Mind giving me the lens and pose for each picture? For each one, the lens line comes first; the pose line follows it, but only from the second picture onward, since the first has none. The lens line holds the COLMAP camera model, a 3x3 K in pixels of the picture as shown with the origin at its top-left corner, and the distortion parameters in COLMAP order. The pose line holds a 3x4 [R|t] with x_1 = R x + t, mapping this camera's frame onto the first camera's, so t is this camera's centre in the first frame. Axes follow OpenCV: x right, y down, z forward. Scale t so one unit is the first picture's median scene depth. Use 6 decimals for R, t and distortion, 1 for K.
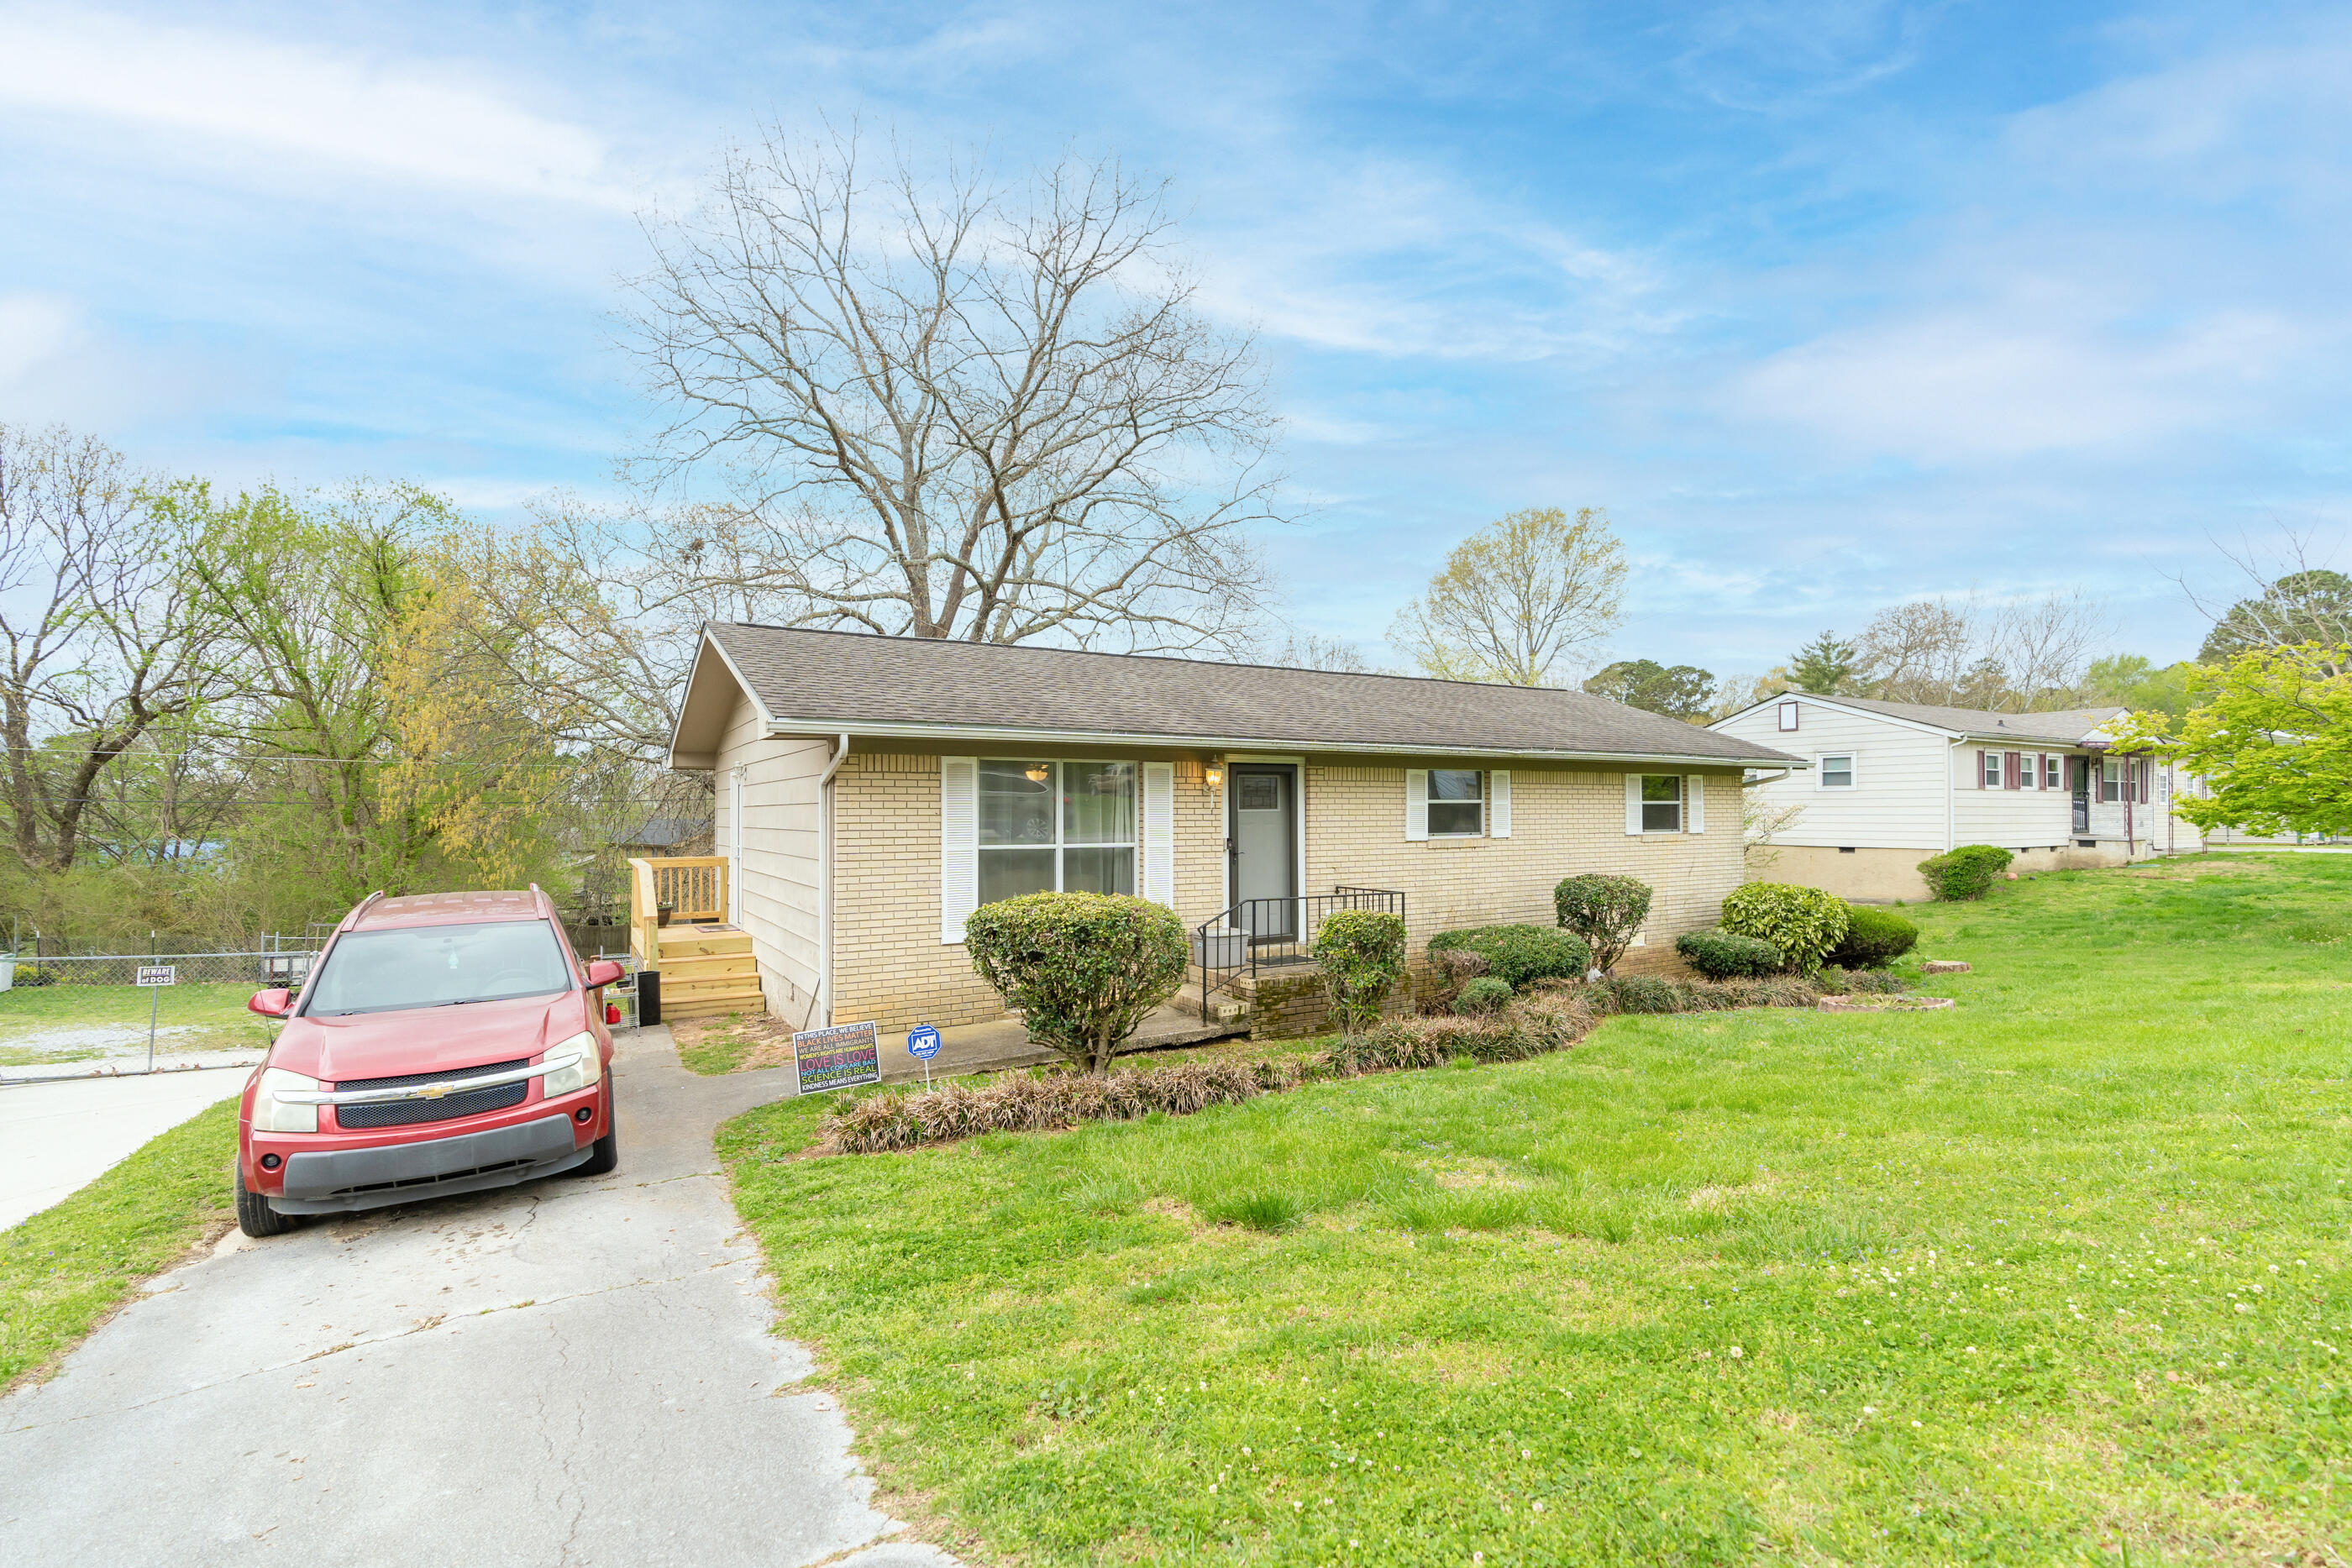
lens RADIAL K [[1077.4, 0, 1176.0], [0, 1077.4, 784.0], [0, 0, 1]] dist [-0.001433, -0.000027]
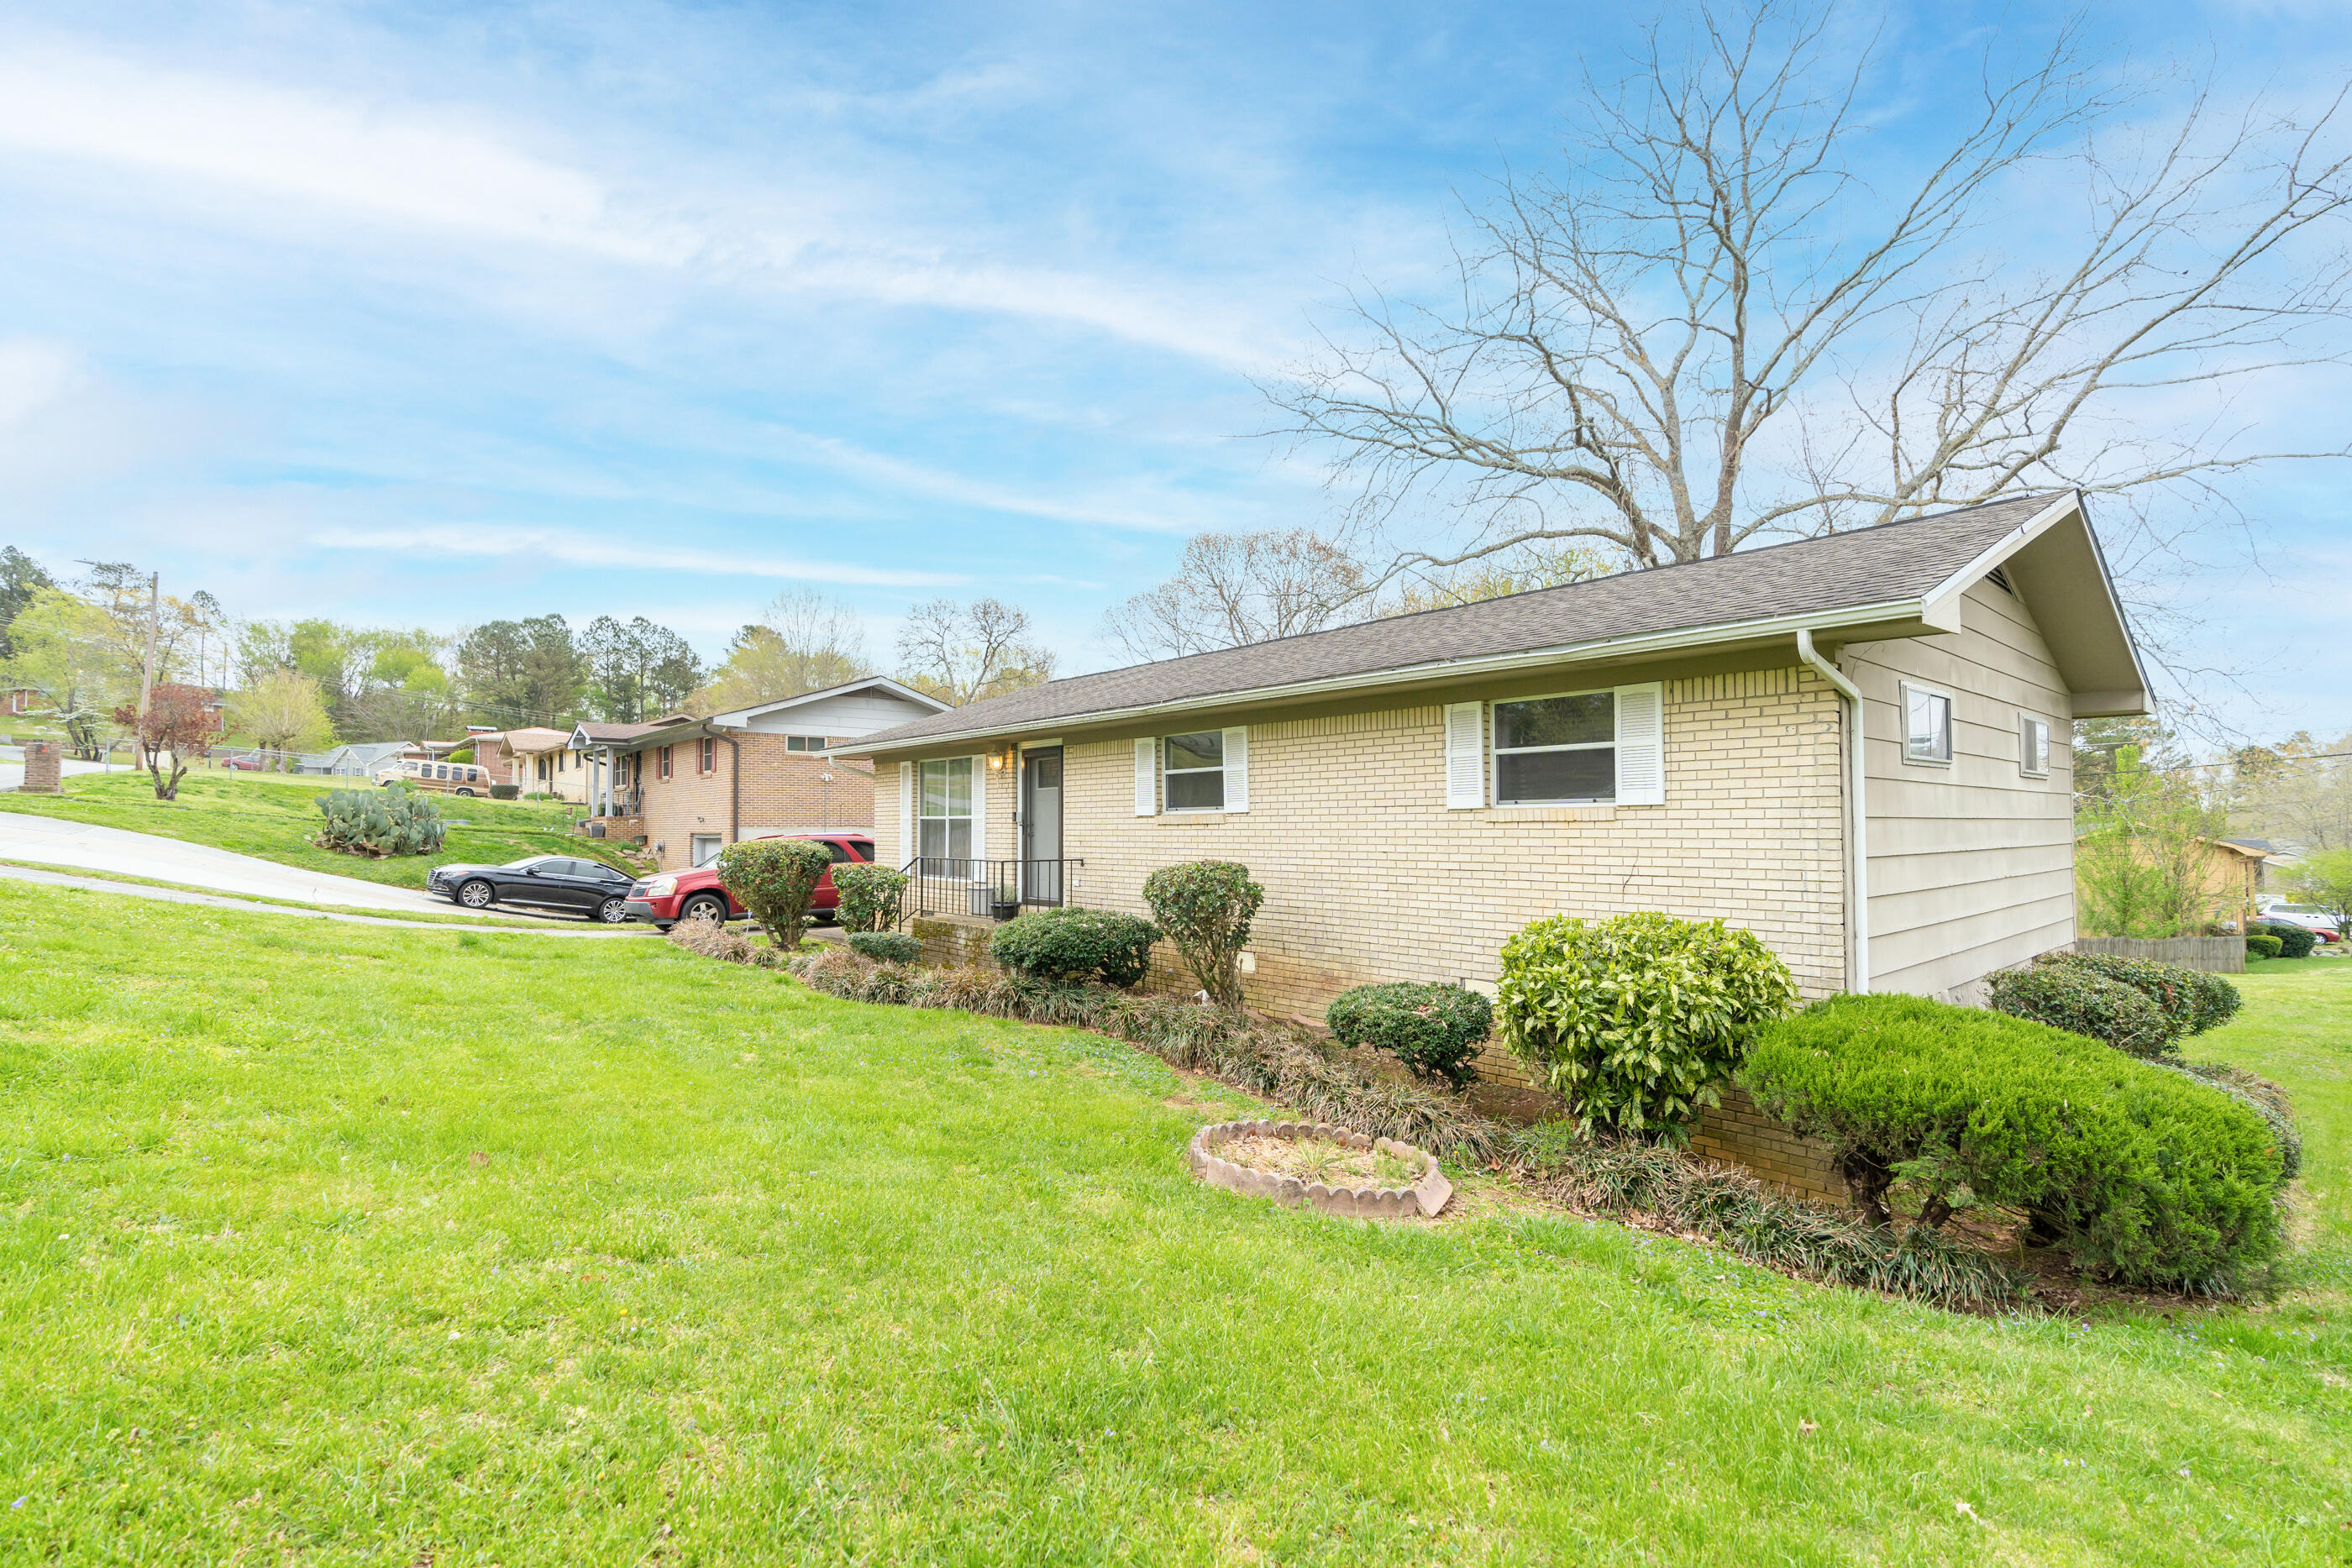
lens RADIAL K [[1077.4, 0, 1176.0], [0, 1077.4, 784.0], [0, 0, 1]] dist [-0.001433, -0.000027]
pose [[0.163485, -0.007781, -0.986515, 1.132583], [0.072110, 0.997388, 0.004083, 0.023633], [0.983907, -0.071805, 0.163619, 0.883171]]
